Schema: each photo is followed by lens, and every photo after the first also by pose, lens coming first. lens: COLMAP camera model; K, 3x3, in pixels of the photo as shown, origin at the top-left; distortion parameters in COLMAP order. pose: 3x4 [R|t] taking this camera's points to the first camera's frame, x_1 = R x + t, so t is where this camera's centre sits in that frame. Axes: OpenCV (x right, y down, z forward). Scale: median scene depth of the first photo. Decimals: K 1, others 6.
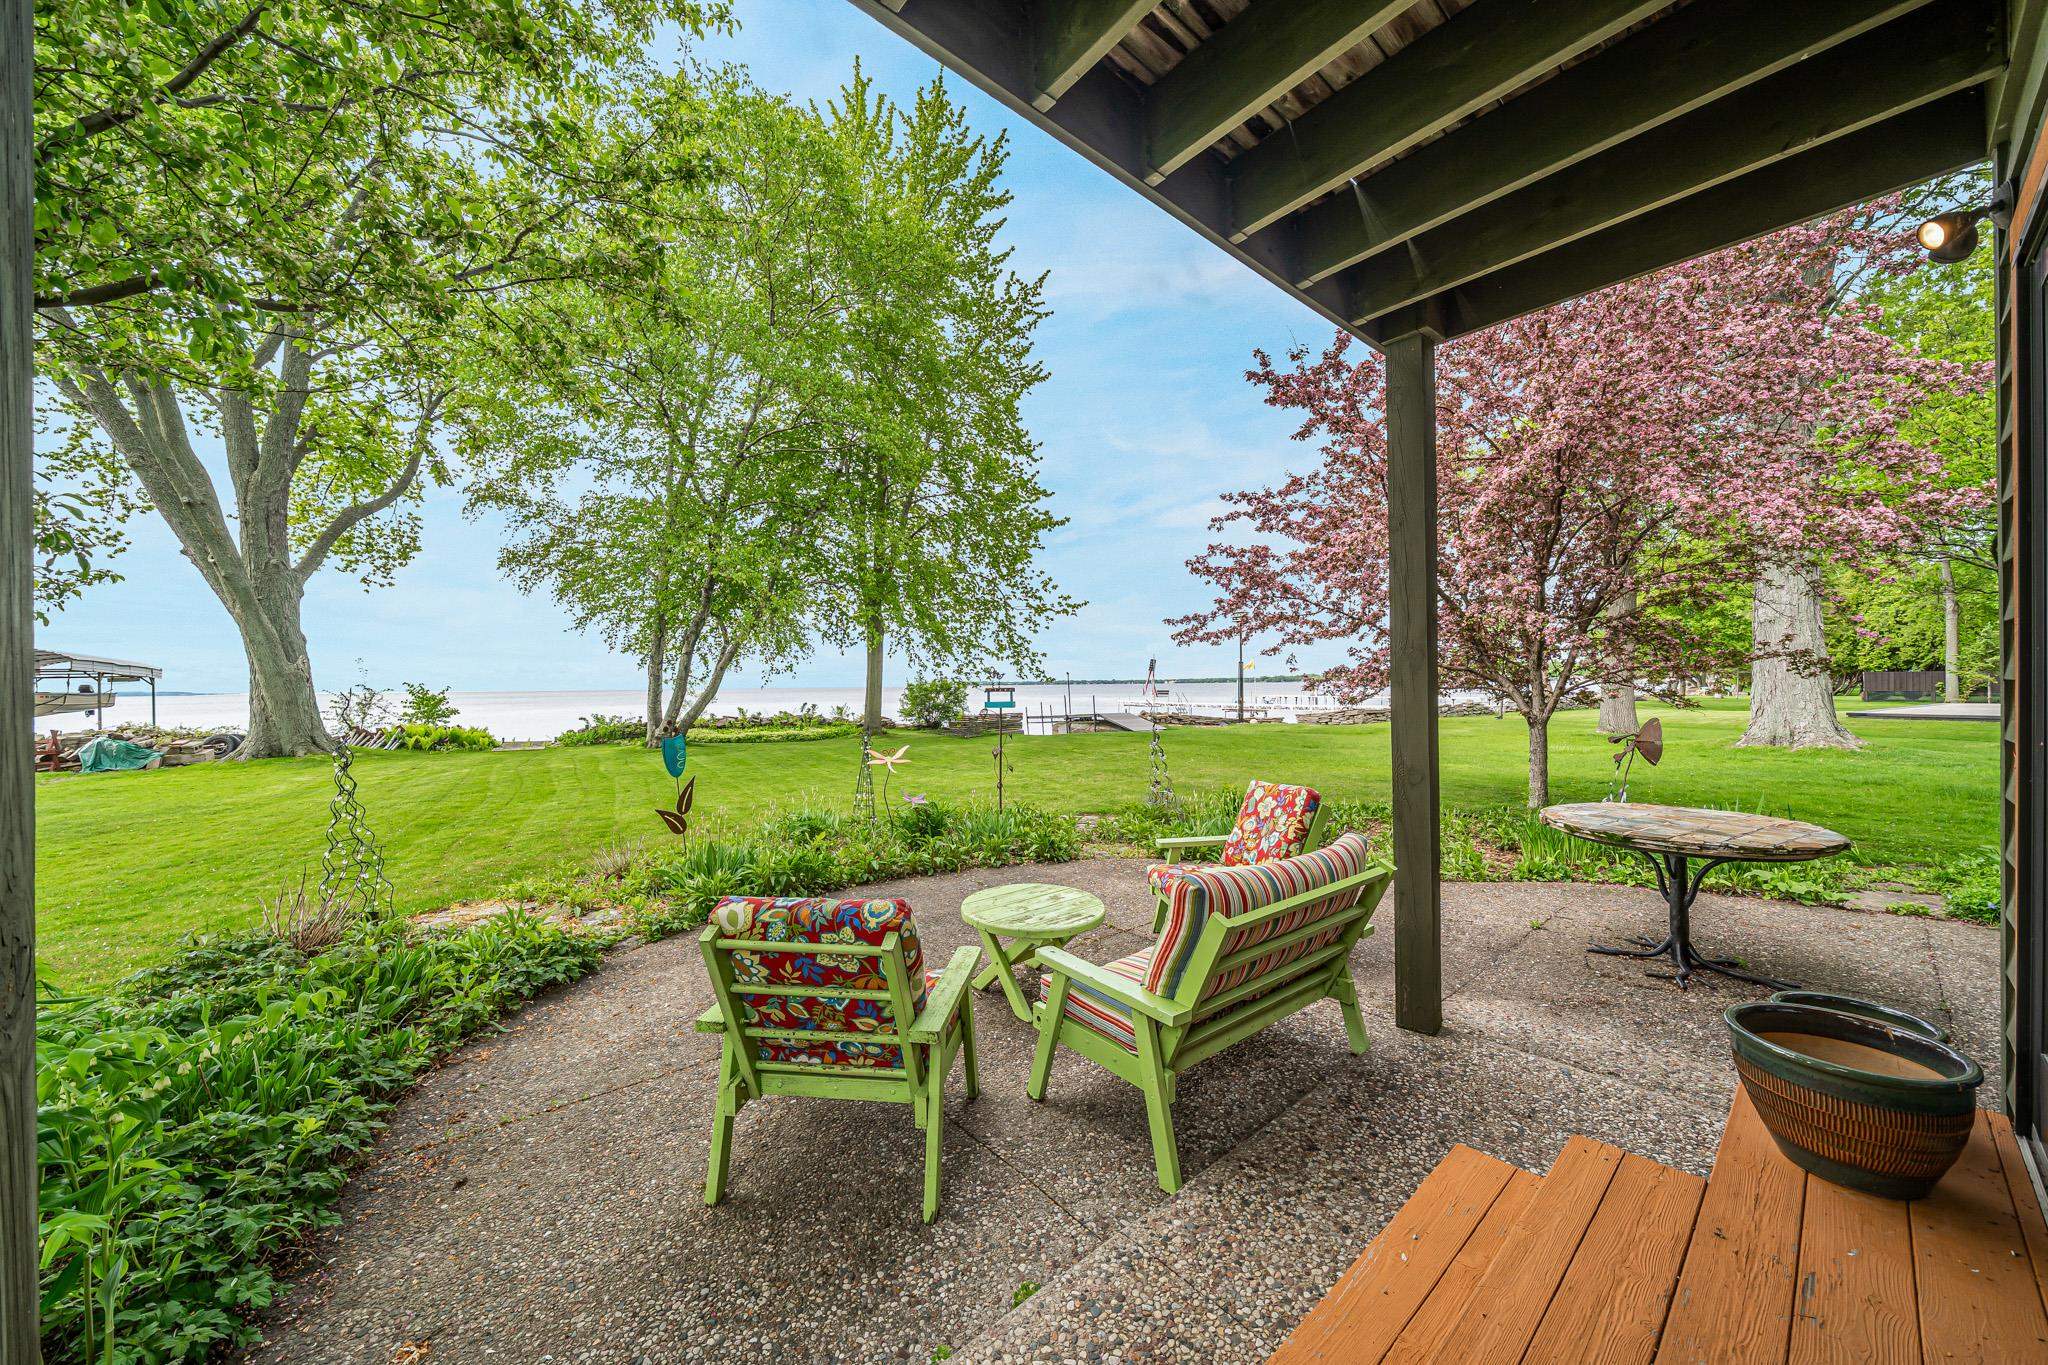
lens RADIAL K [[715.0, 0, 1017.8], [0, 715.0, 681.9], [0, 0, 1]] dist [-0.001955, -0.000138]
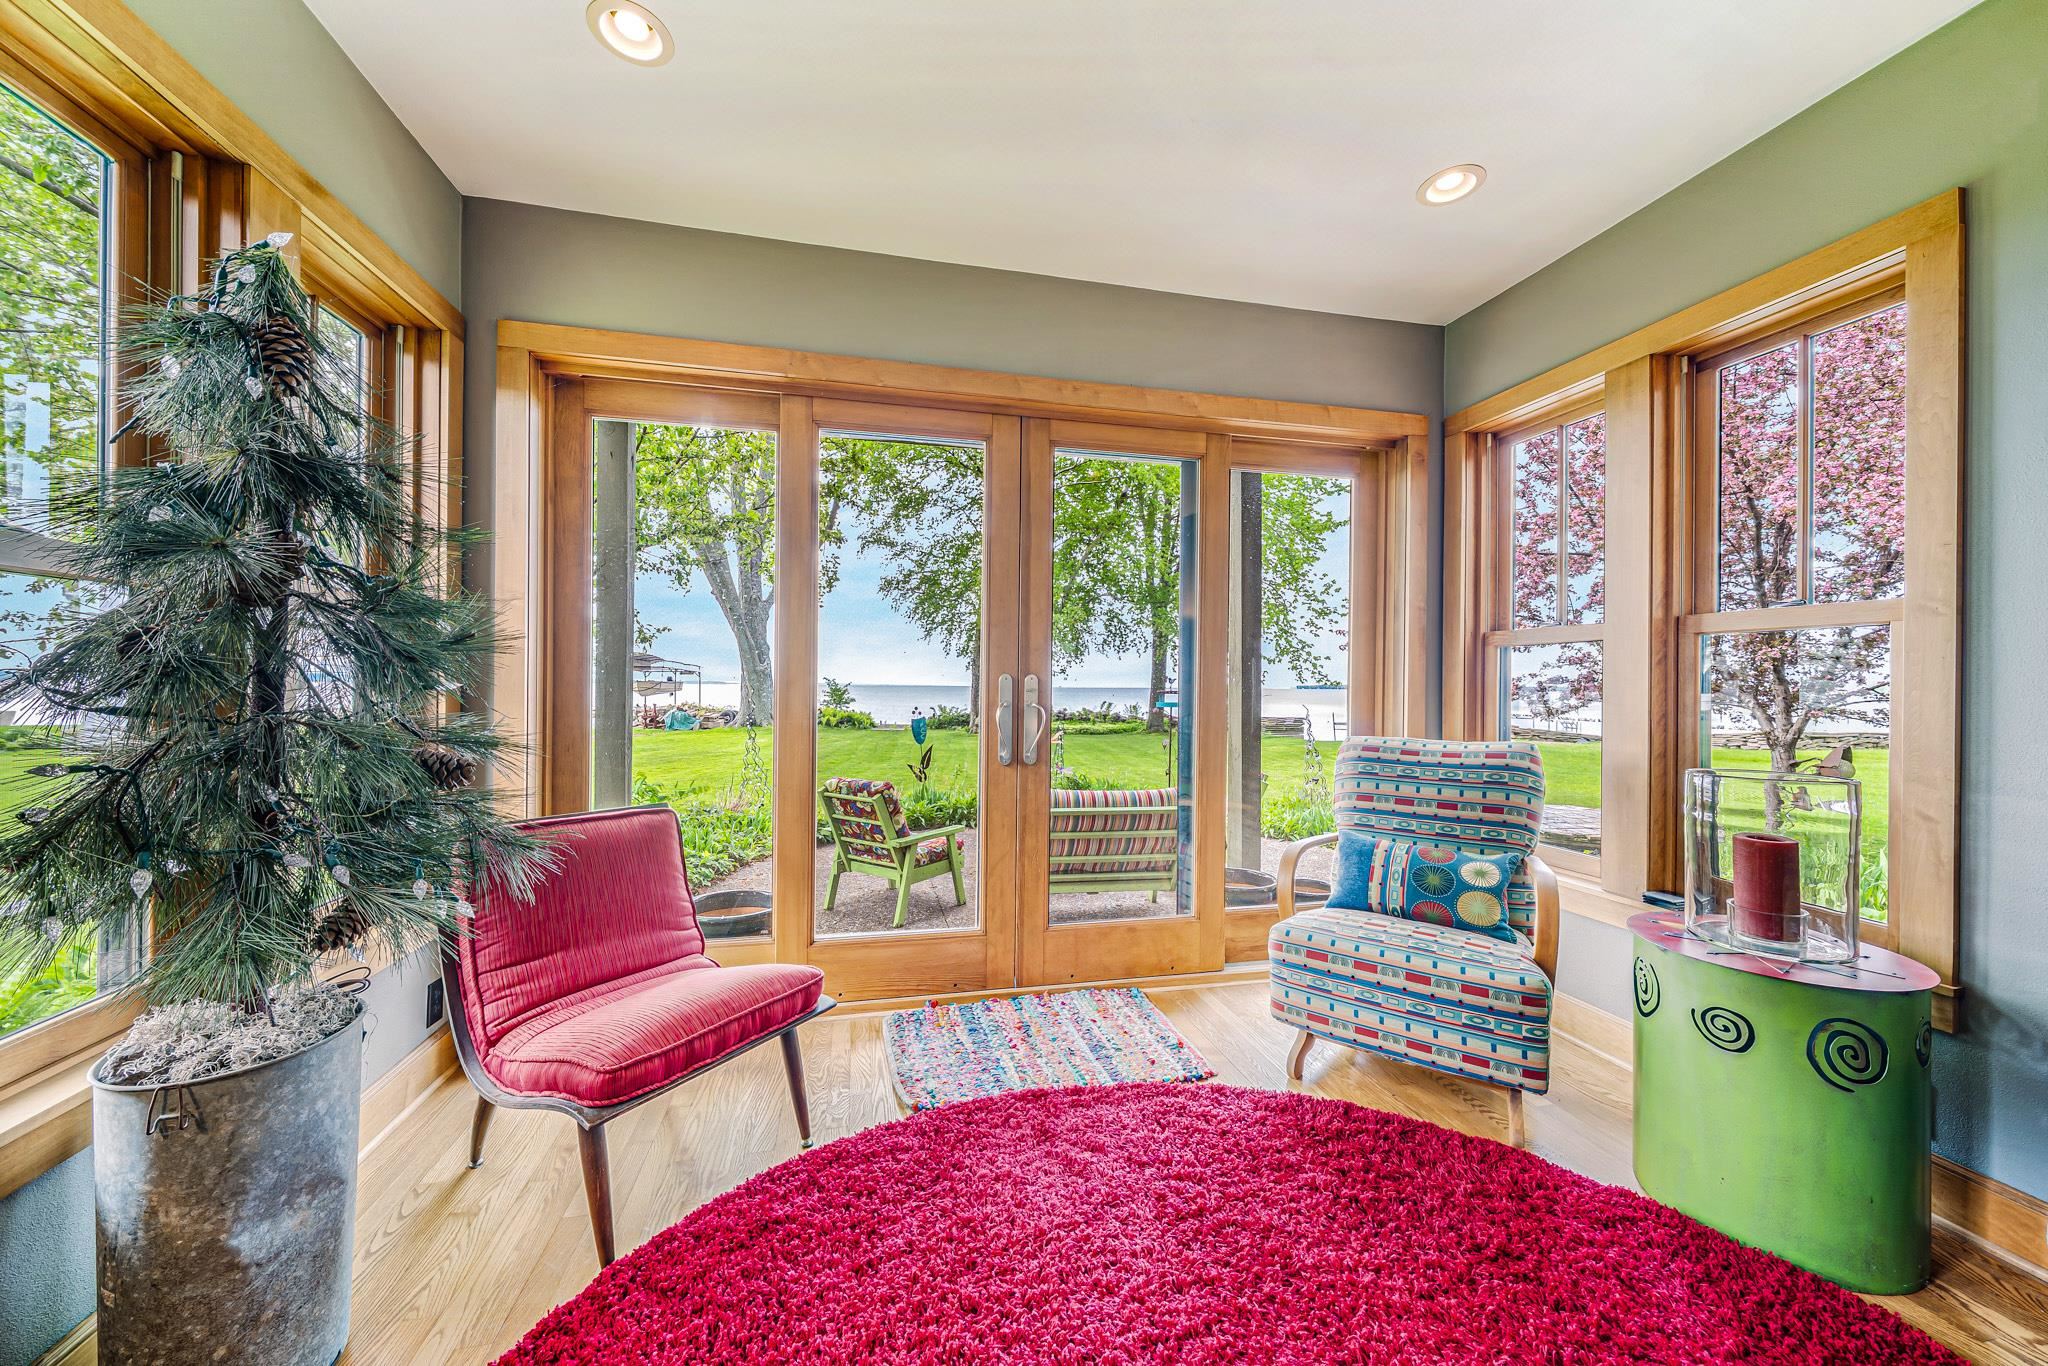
lens RADIAL K [[715.0, 0, 1011.0], [0, 715.0, 682.1], [0, 0, 1]] dist [-0.001955, -0.000138]
pose [[0.888544, 0.016708, -0.458487, 0.110132], [-0.017195, 0.999847, 0.003112, -0.001941], [0.458469, 0.005118, 0.888696, -0.074988]]
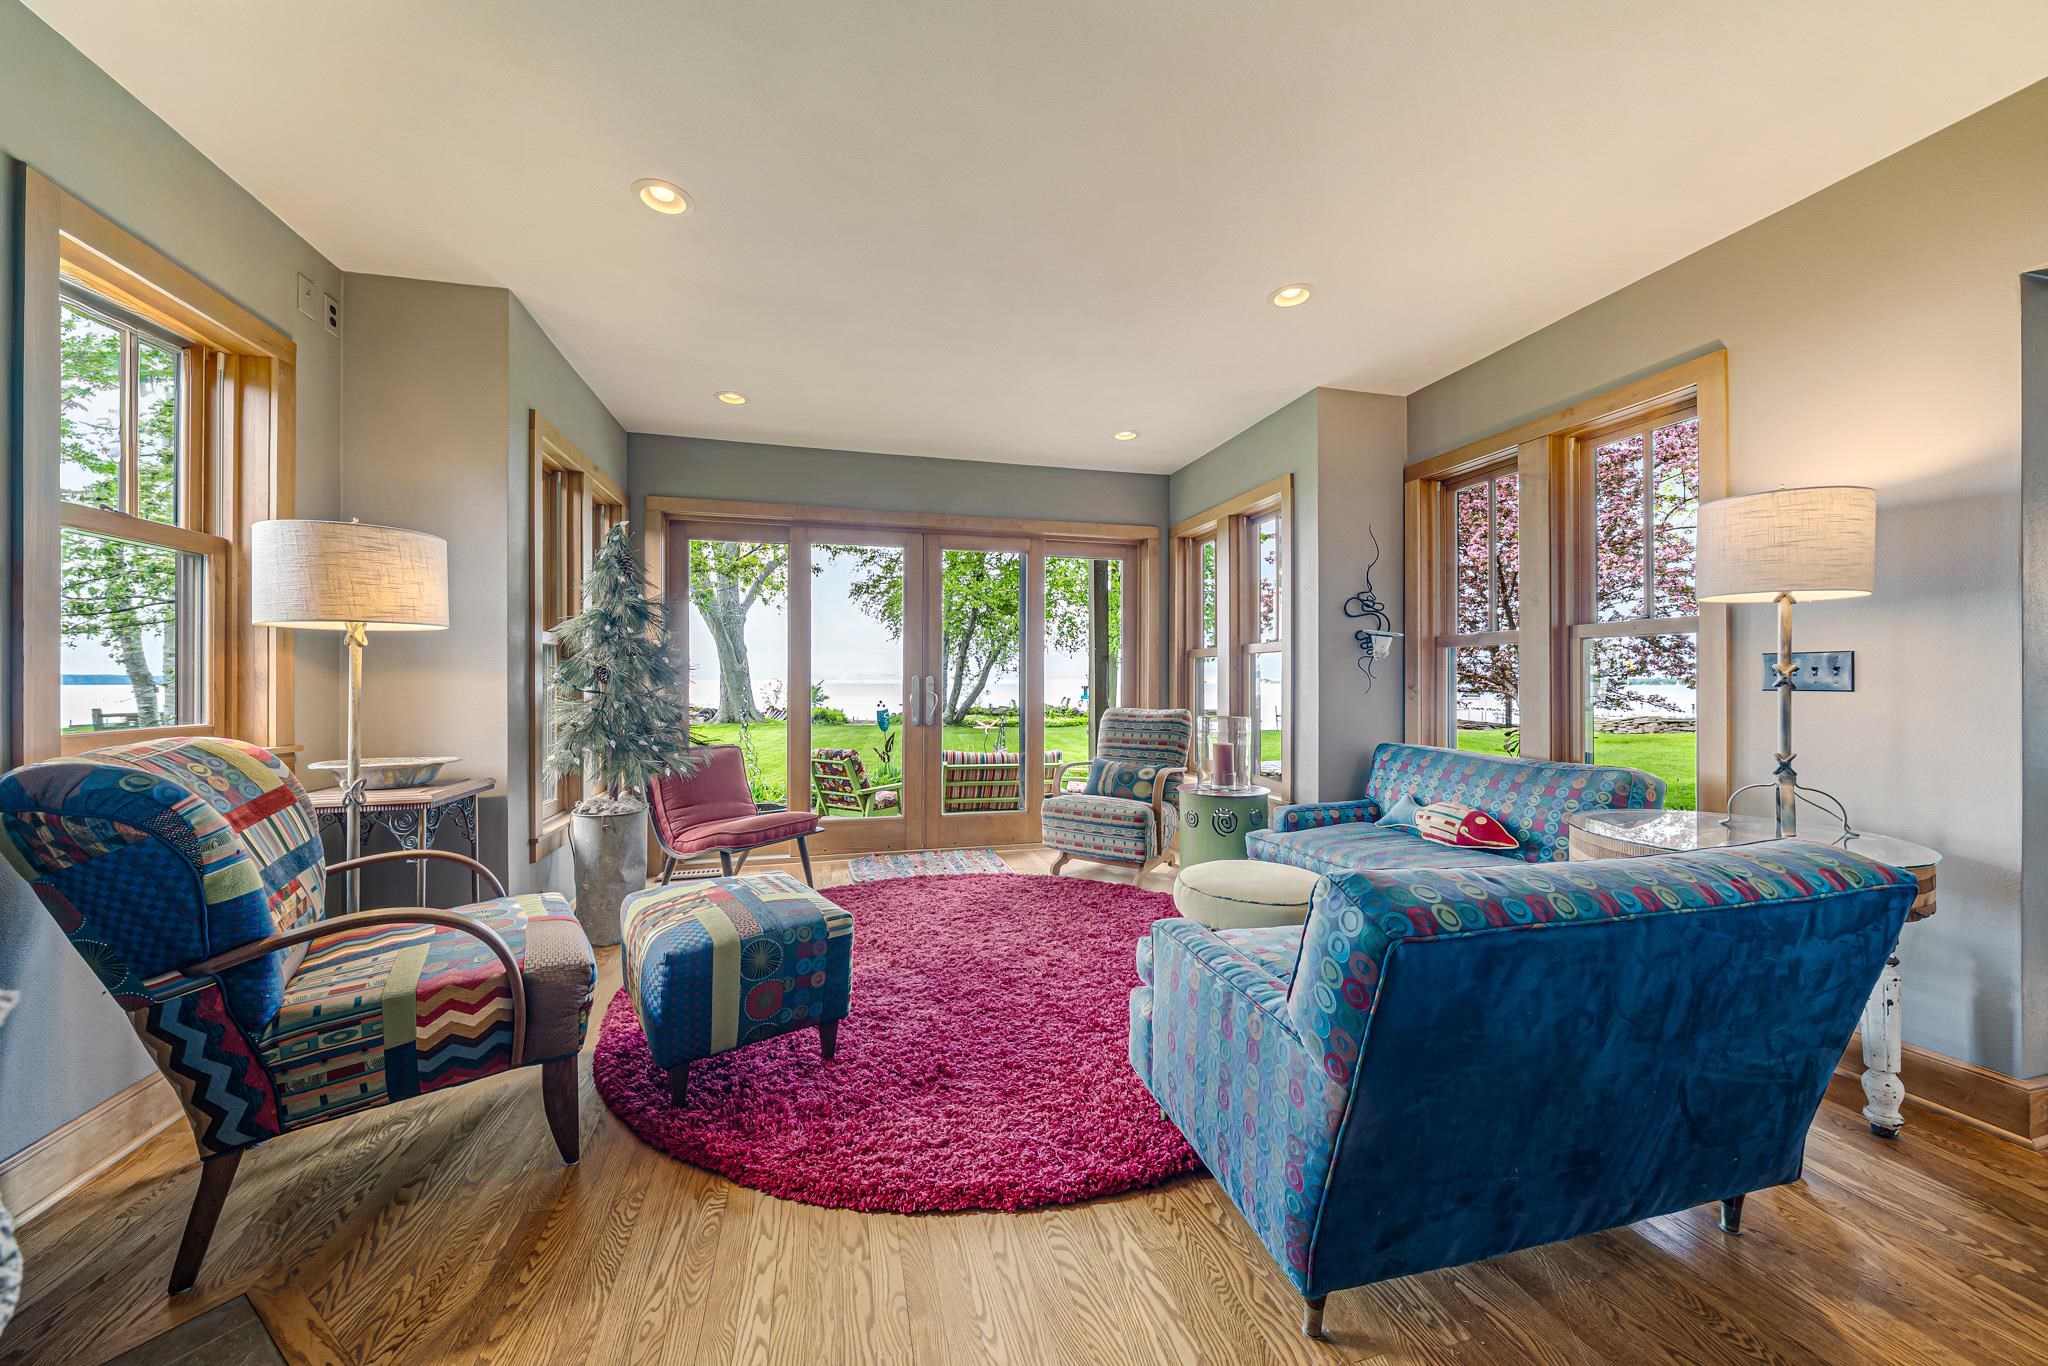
lens RADIAL K [[715.0, 0, 1012.9], [0, 715.0, 679.8], [0, 0, 1]] dist [-0.001955, -0.000138]
pose [[0.905723, 0.010235, -0.423746, 0.170398], [-0.009851, 0.999947, 0.003097, -0.002537], [0.423755, 0.001369, 0.905776, -0.149726]]
